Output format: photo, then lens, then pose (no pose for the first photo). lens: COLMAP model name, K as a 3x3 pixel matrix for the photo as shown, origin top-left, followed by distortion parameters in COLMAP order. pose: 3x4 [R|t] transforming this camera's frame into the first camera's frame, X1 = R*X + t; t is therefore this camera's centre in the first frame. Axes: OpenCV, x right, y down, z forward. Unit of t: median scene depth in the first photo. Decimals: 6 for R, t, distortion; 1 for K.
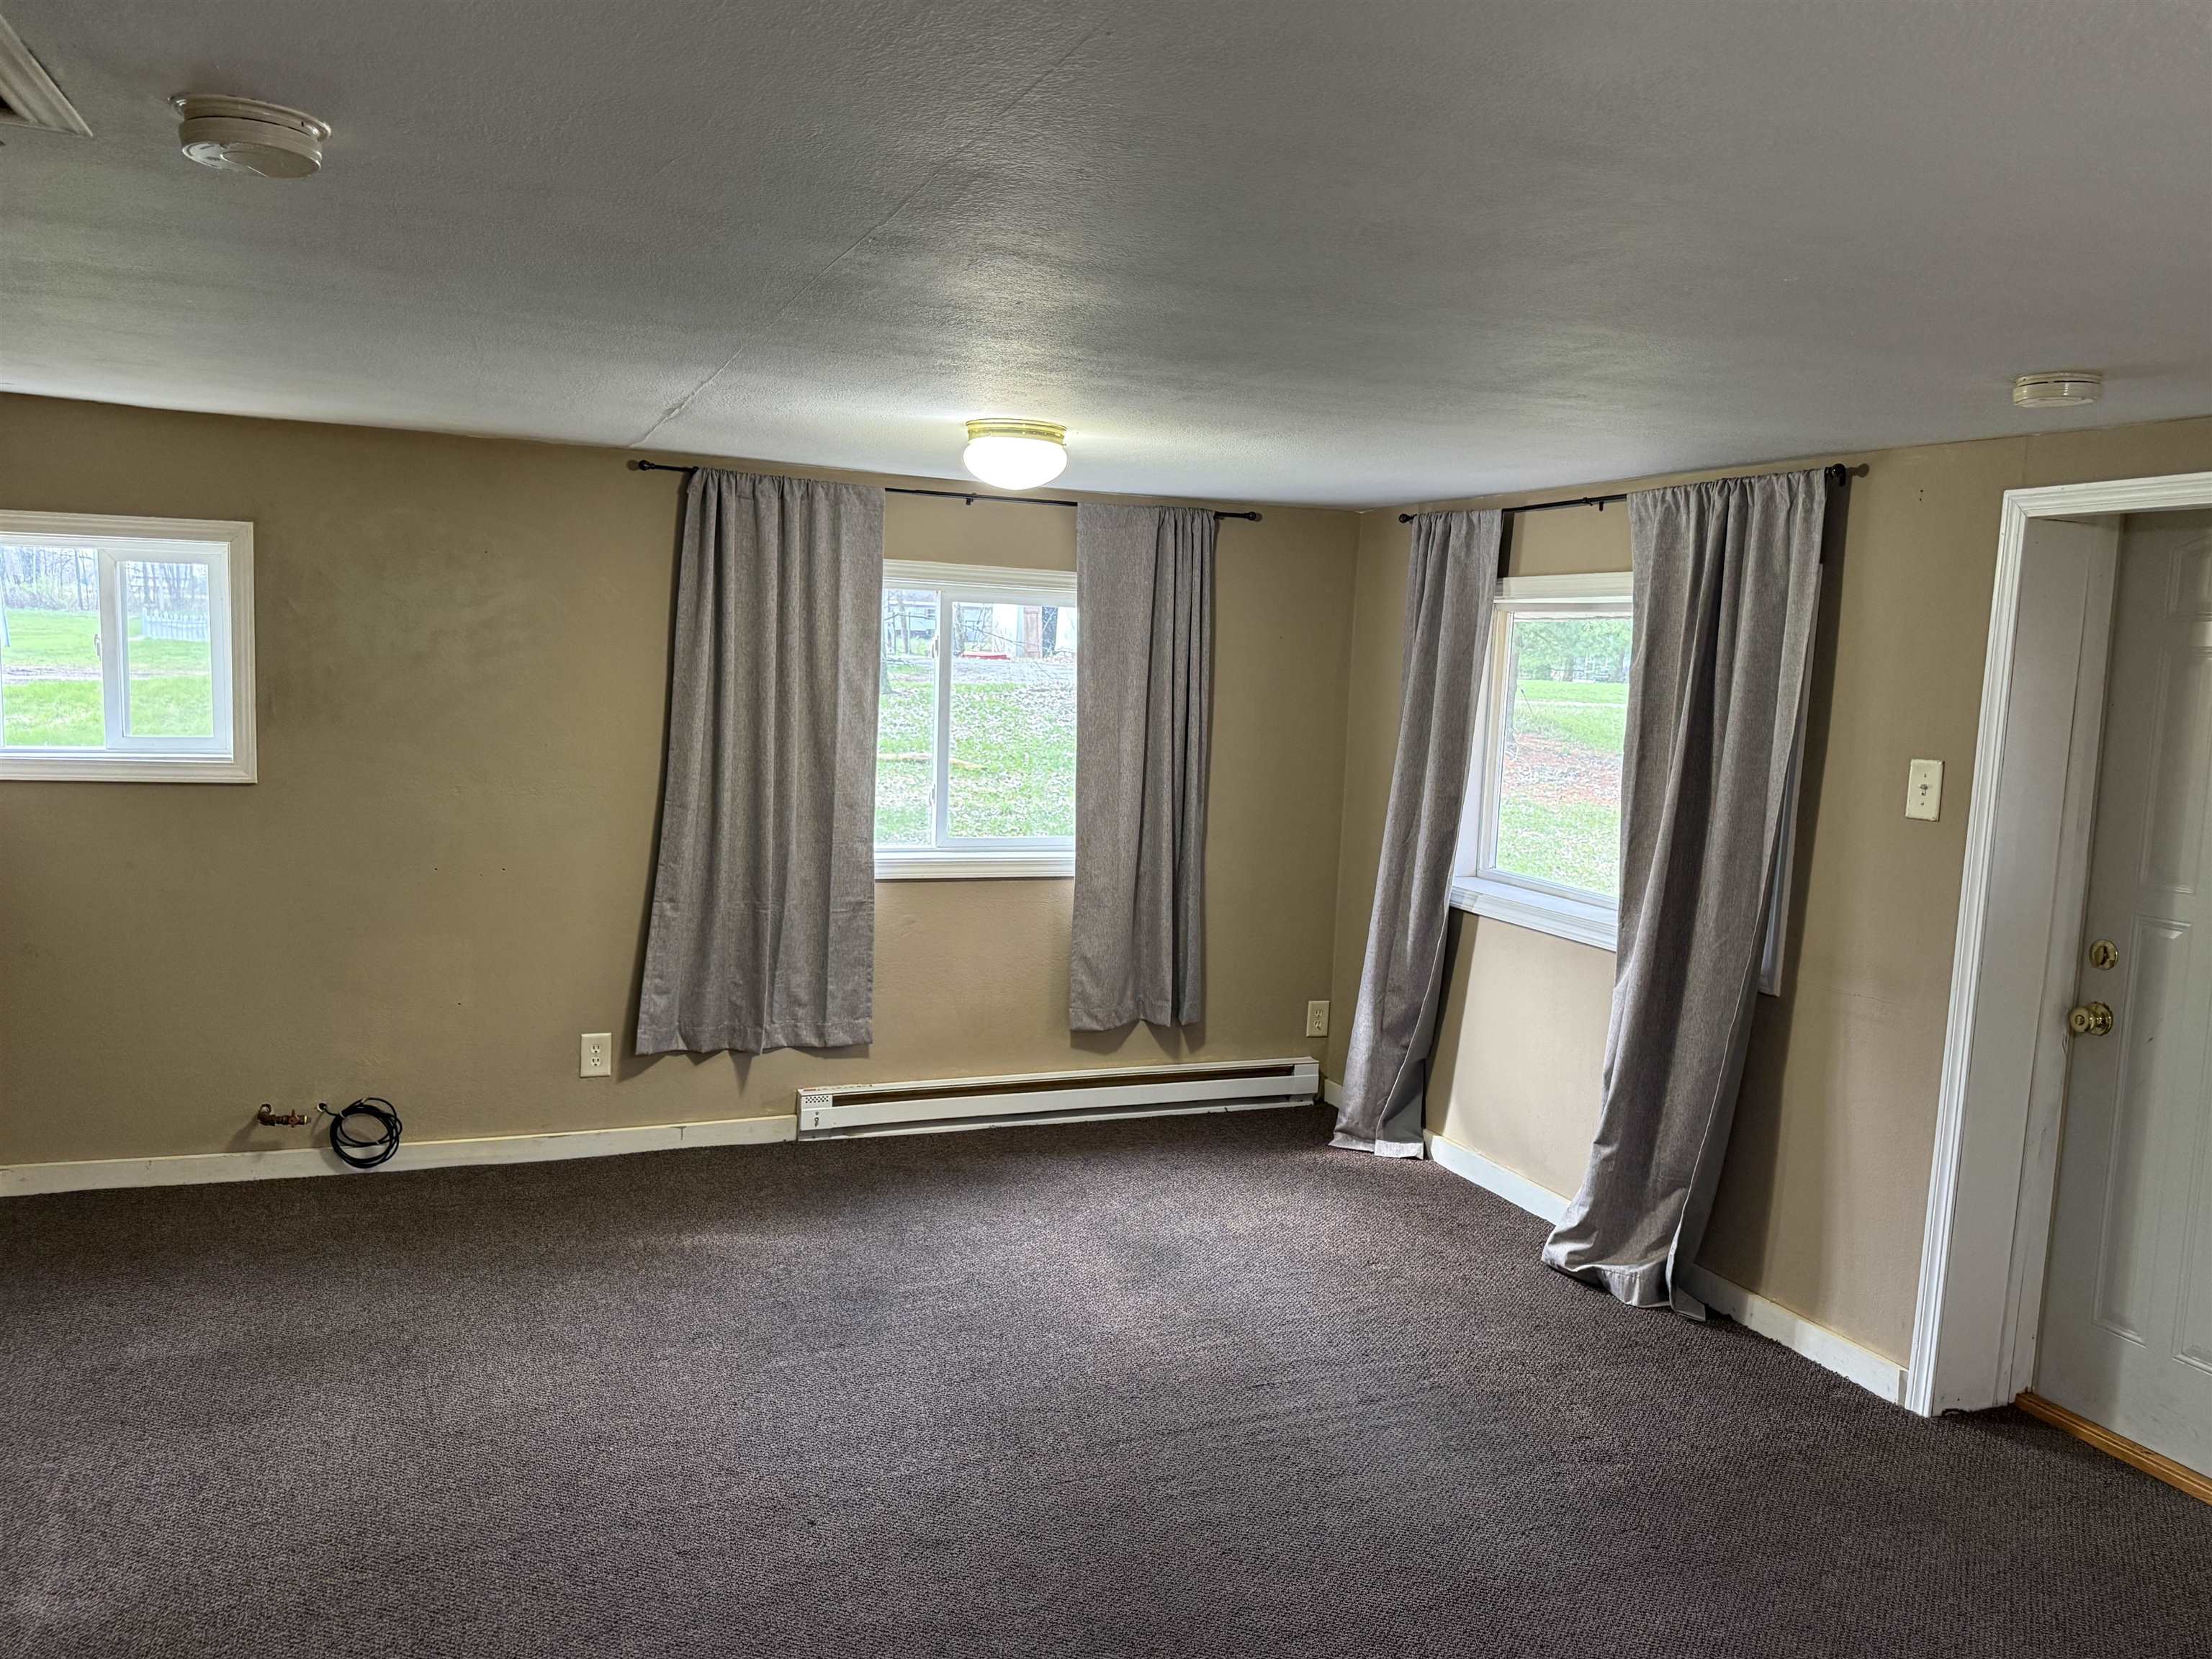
lens RADIAL K [[1677.7, 0, 1106.0], [0, 1677.7, 829.5], [0, 0, 1]] dist [0.170060, -0.296648]
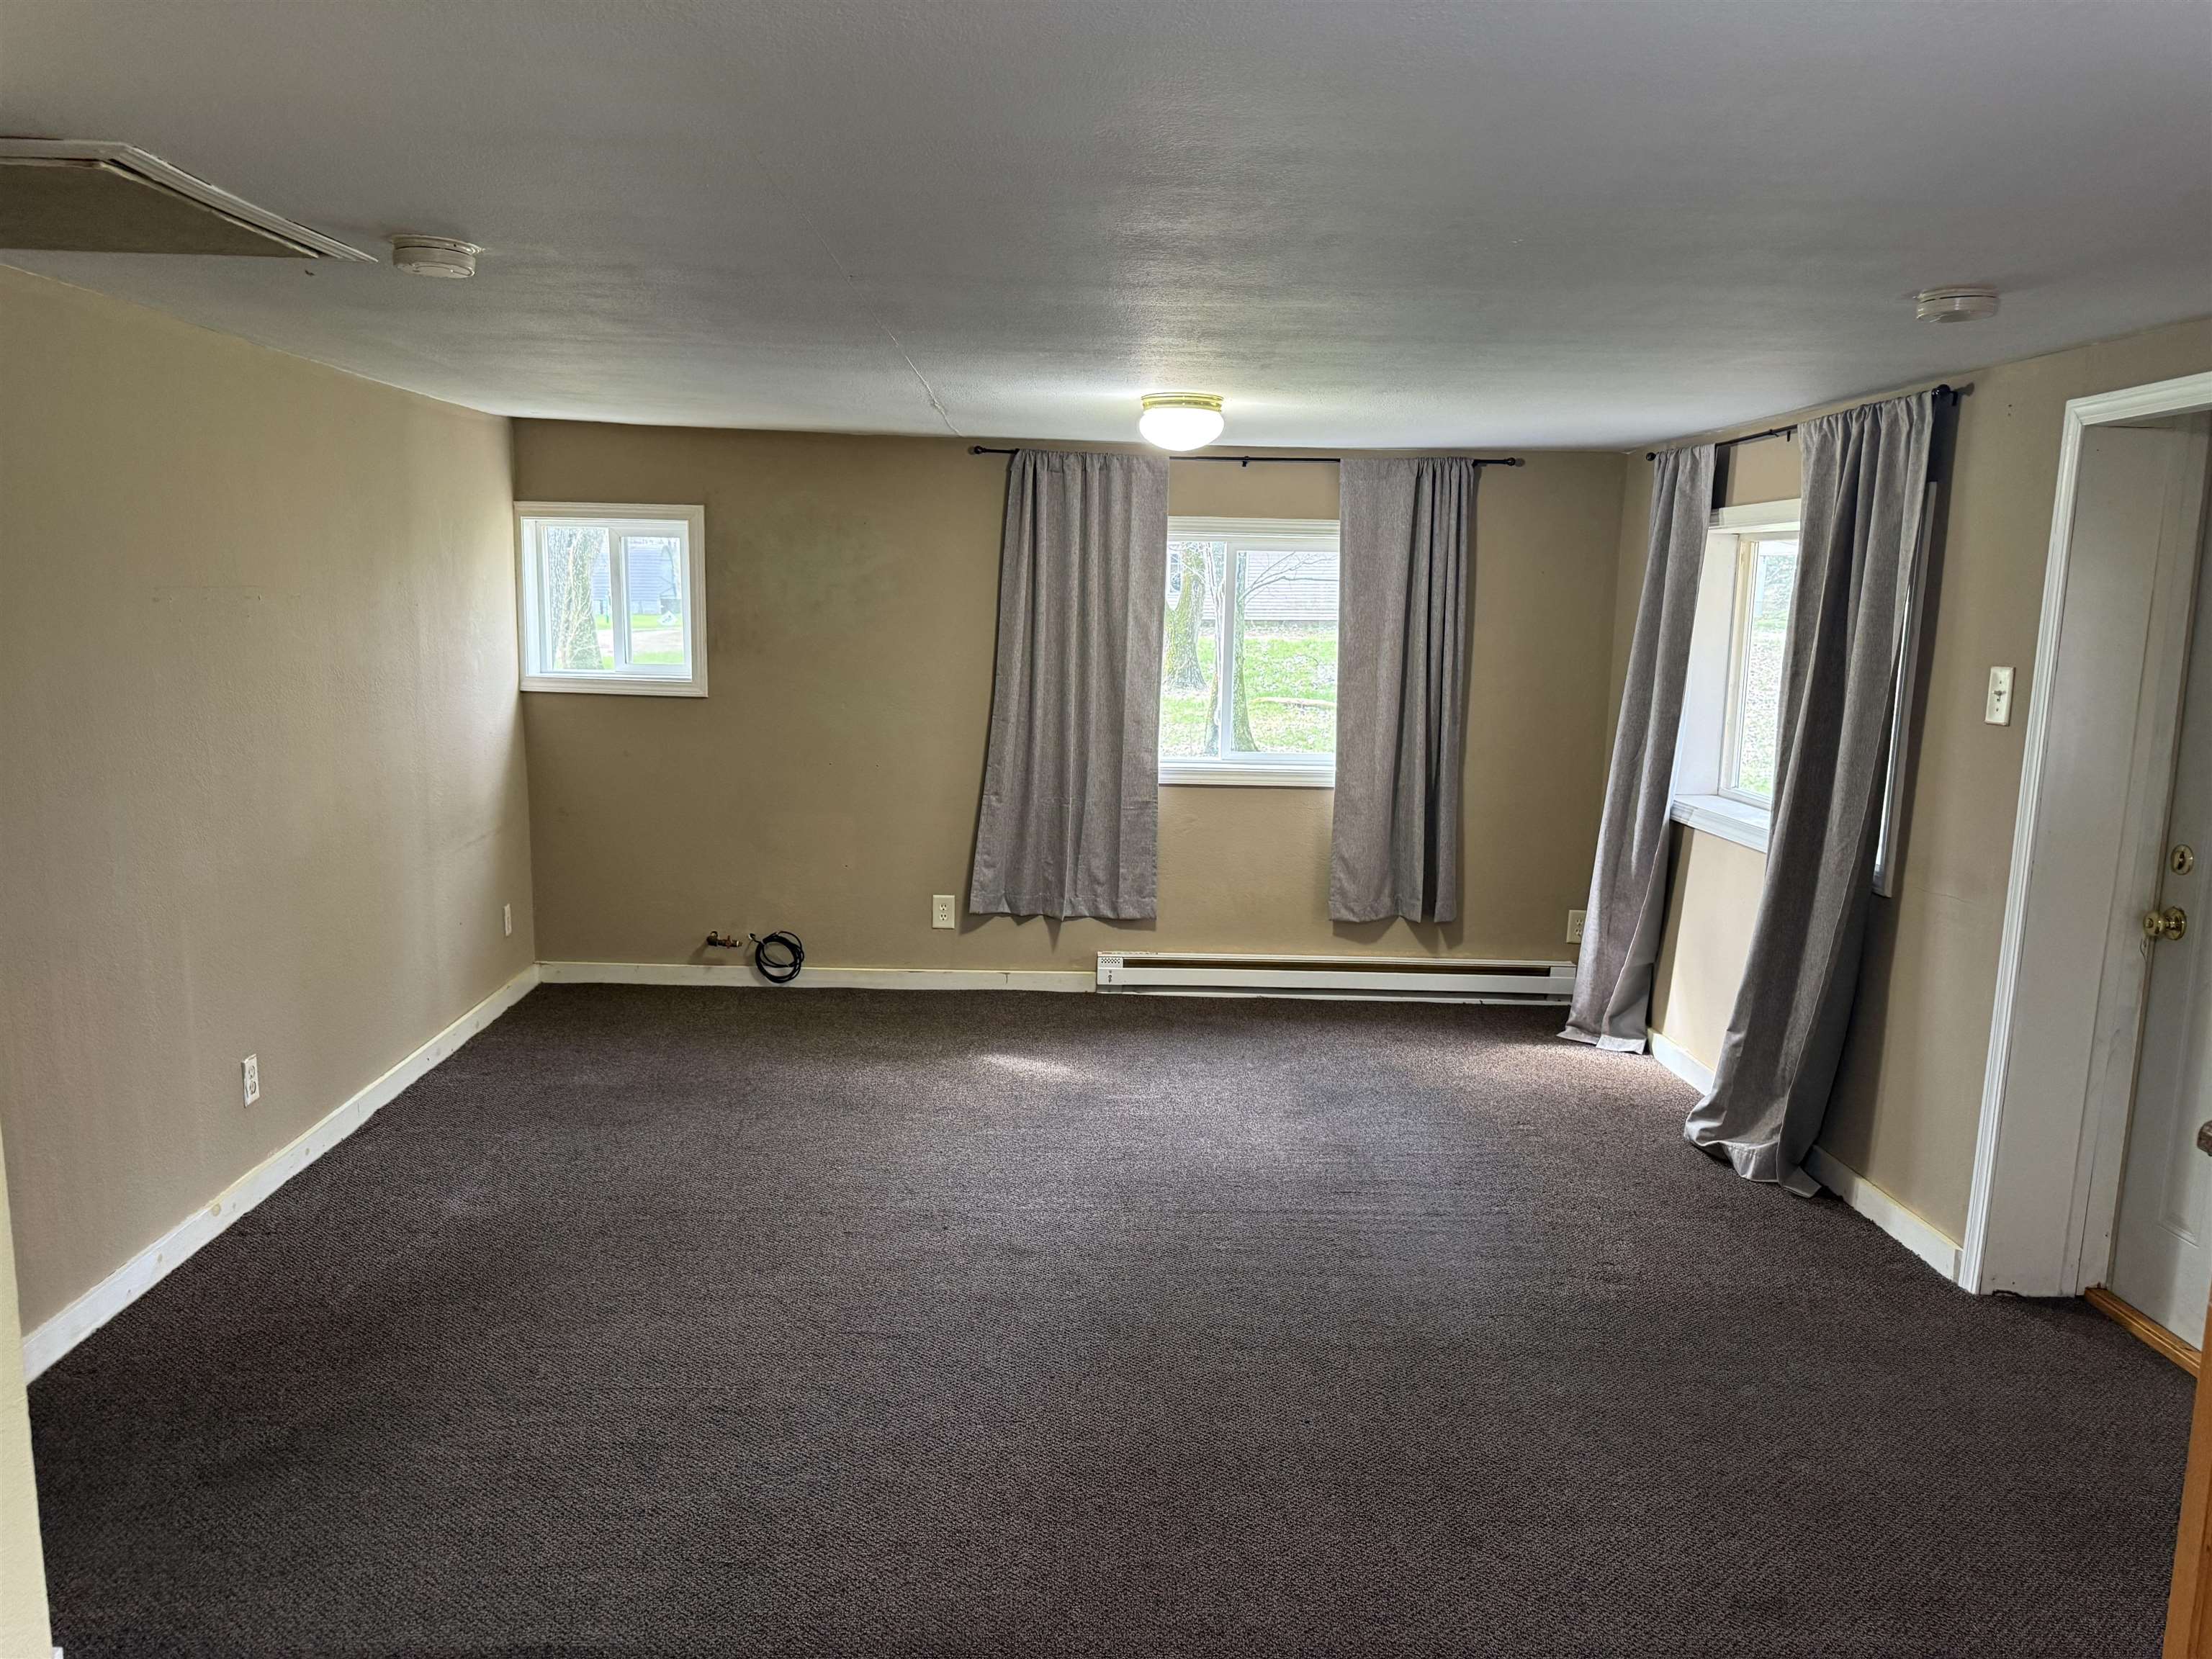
lens RADIAL K [[1580.2, 0, 1095.6], [0, 1580.2, 819.0], [0, 0, 1]] dist [0.186801, -0.265042]
pose [[0.936221, 0.030709, -0.350068, 0.229784], [-0.023204, 0.999403, 0.025615, 0.028472], [0.350645, -0.015858, 0.936374, -0.085411]]
